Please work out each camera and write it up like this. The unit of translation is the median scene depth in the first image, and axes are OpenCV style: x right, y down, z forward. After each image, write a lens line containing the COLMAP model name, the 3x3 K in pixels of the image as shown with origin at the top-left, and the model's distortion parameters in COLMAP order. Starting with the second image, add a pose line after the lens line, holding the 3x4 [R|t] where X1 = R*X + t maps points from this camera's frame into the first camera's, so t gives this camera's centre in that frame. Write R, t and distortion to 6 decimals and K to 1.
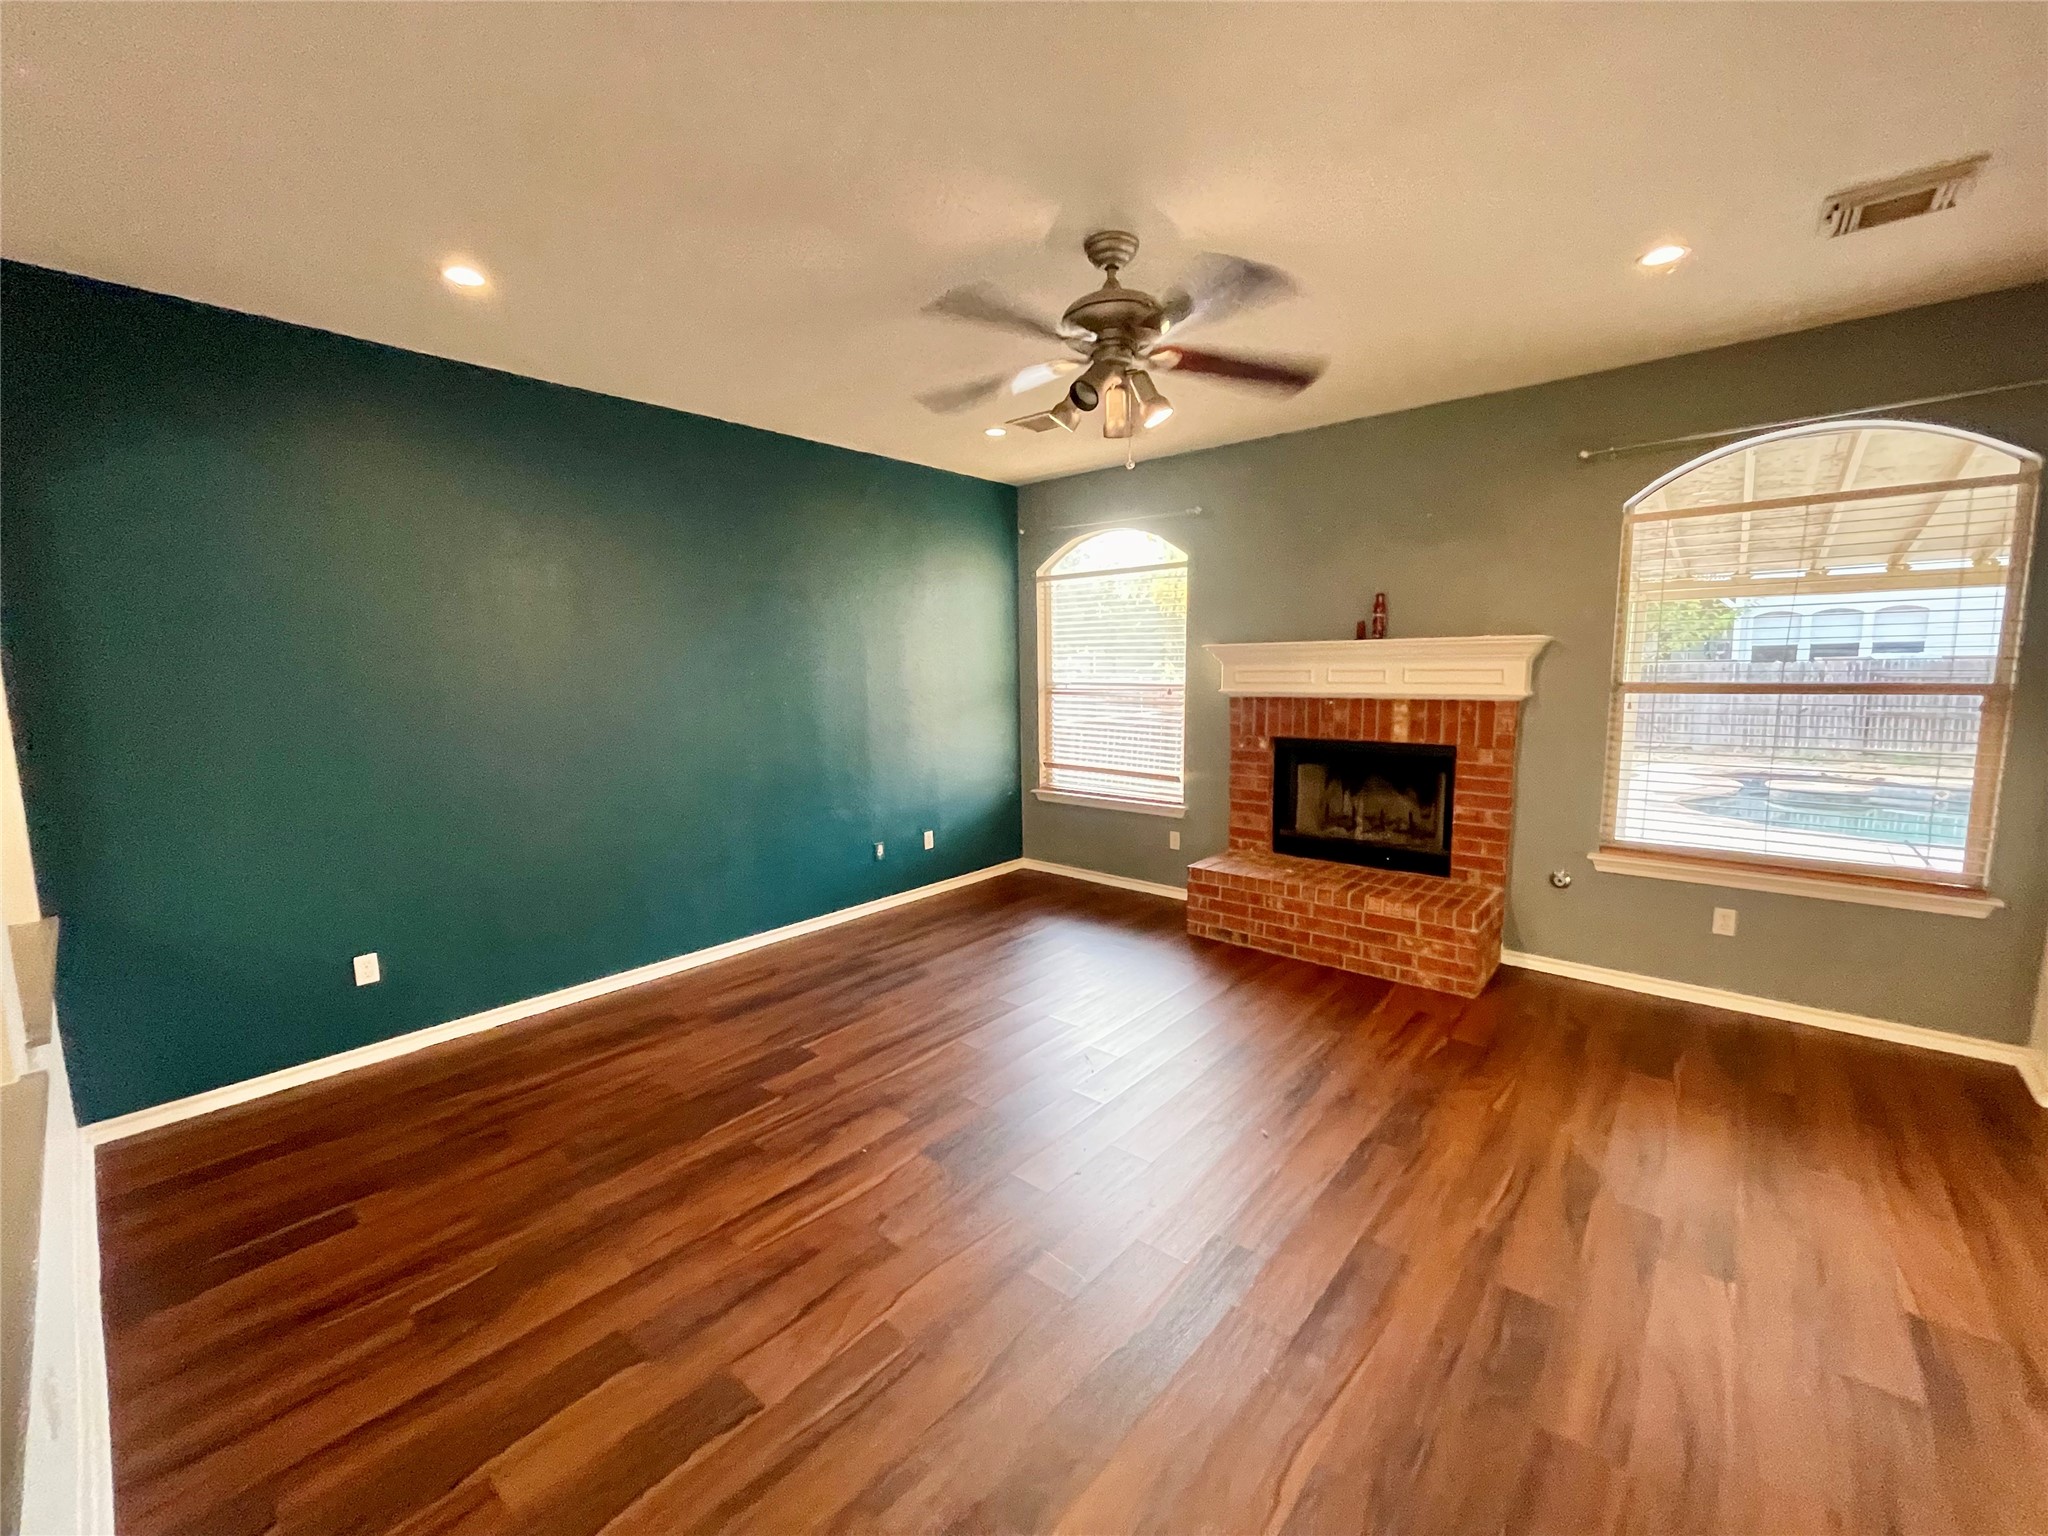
lens RADIAL K [[823.3, 0, 1024.5], [0, 823.3, 762.4], [0, 0, 1]] dist [0.000844, 0.001450]
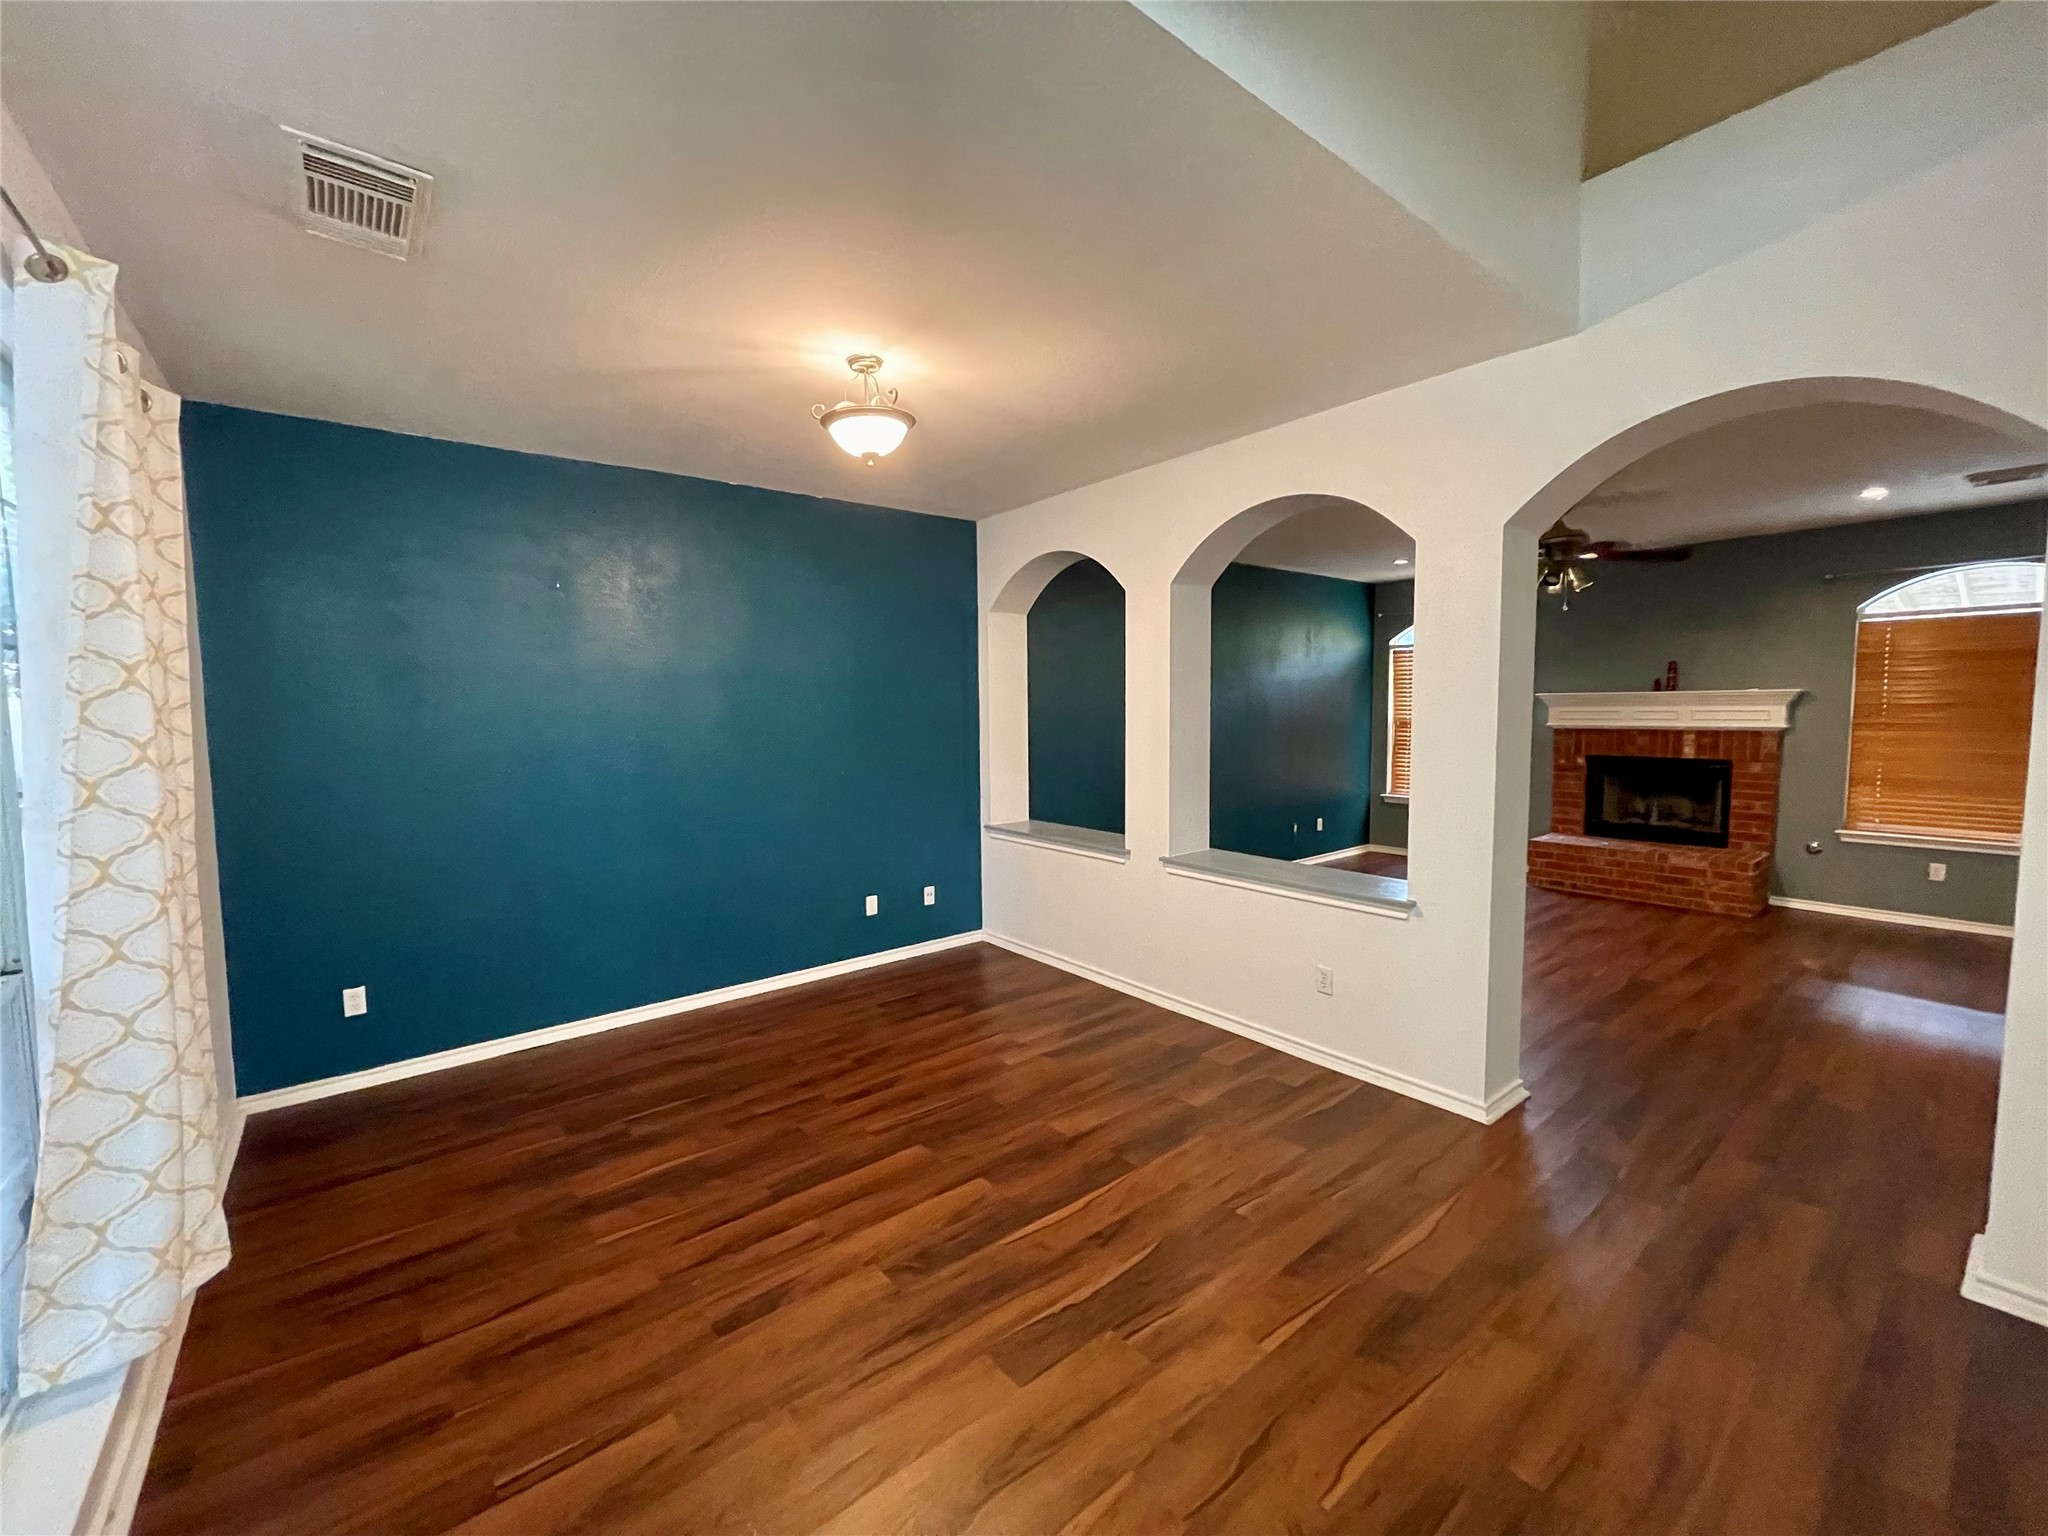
lens RADIAL K [[823.3, 0, 1023.2], [0, 823.3, 770.2], [0, 0, 1]] dist [0.000844, 0.001450]
pose [[0.983382, 0.012689, -0.181103, -0.476336], [-0.020180, 0.999013, -0.039579, 0.082516], [0.180422, 0.042576, 0.982667, -0.715619]]
